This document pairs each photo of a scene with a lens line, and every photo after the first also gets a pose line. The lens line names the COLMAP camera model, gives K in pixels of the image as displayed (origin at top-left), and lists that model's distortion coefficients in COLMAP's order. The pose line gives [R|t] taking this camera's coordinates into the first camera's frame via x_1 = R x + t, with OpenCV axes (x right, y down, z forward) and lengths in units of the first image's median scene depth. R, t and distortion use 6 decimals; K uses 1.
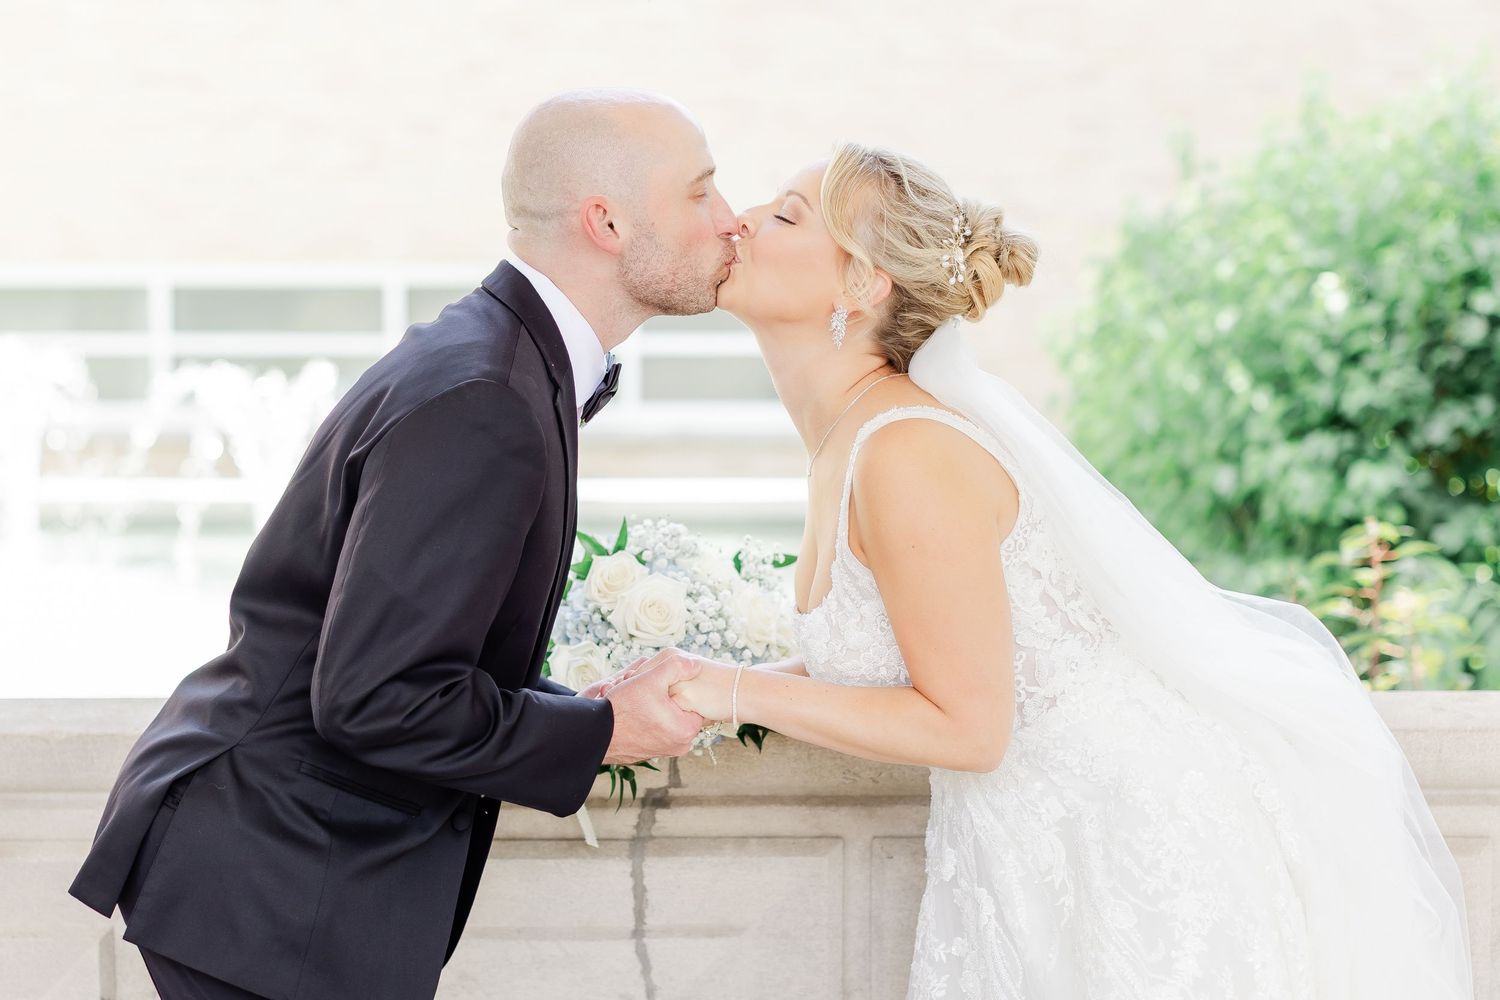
lens RADIAL K [[3010.5, 0, 751.6], [0, 3010.5, 502.8], [0, 0, 1]] dist [0.050552, 0.395445]
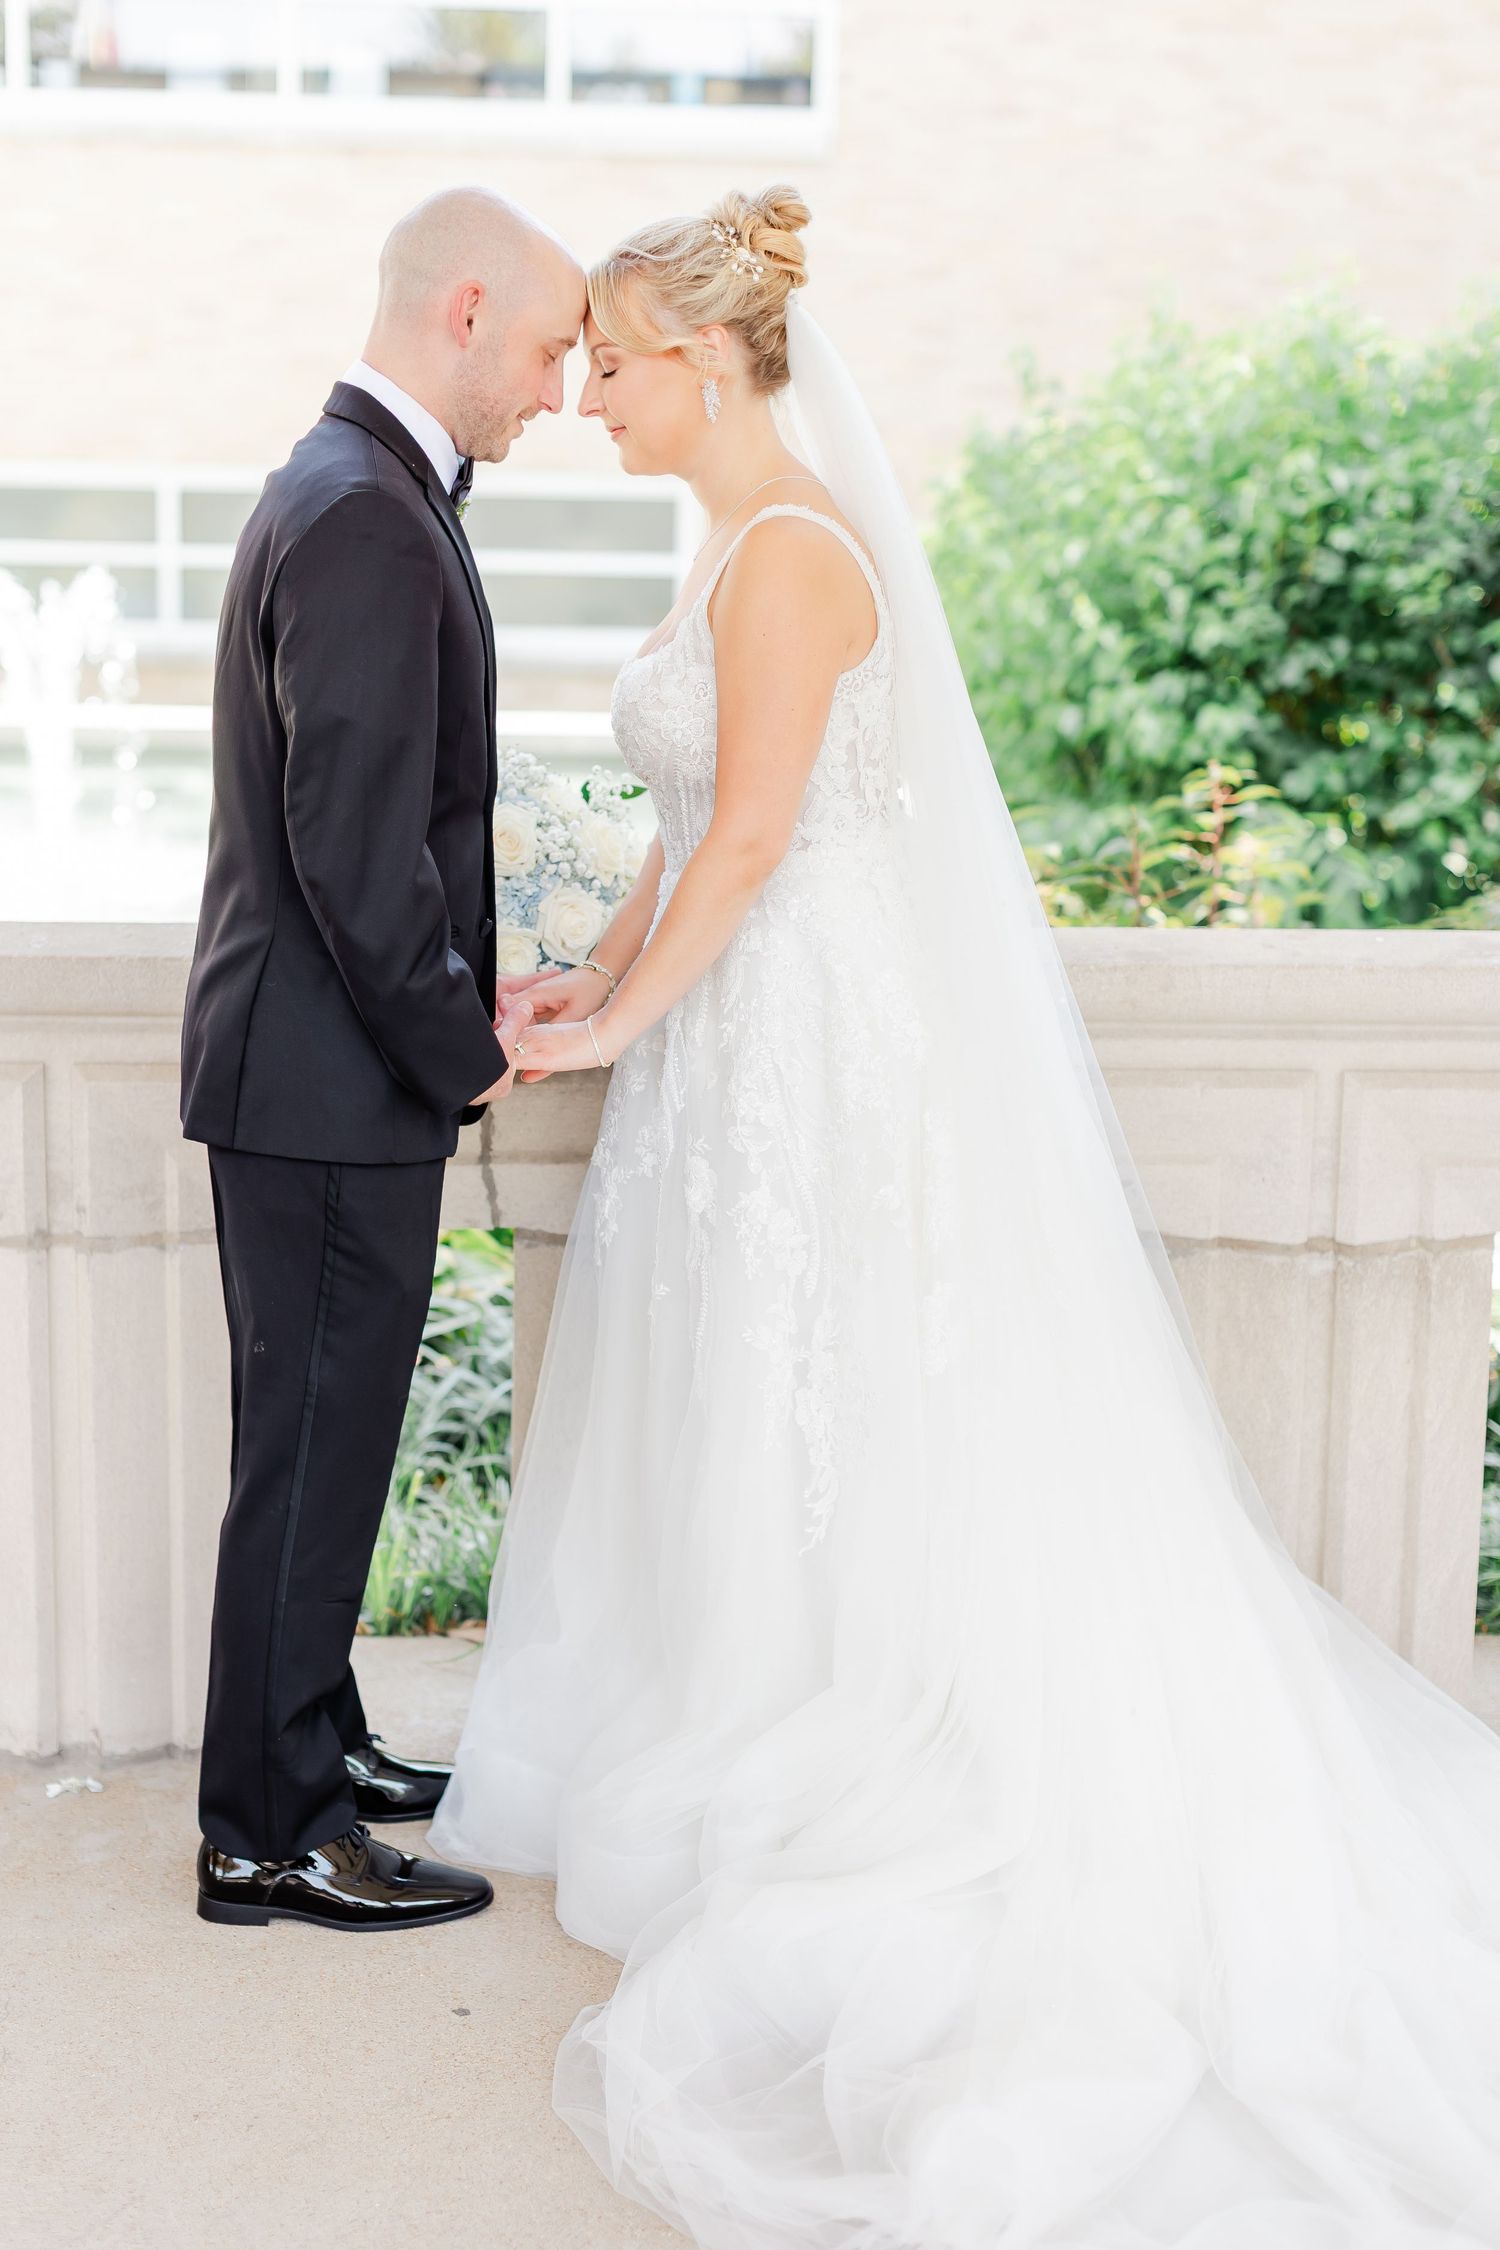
lens RADIAL K [[4515.7, 0, 752.9], [0, 4515.7, 1122.3], [0, 0, 1]] dist [0.050552, 0.395445]
pose [[0.996348, 0.008727, 0.084937, -0.062593], [-0.015456, 0.996763, 0.078893, 0.007730], [-0.083974, -0.079918, 0.993258, -0.418190]]
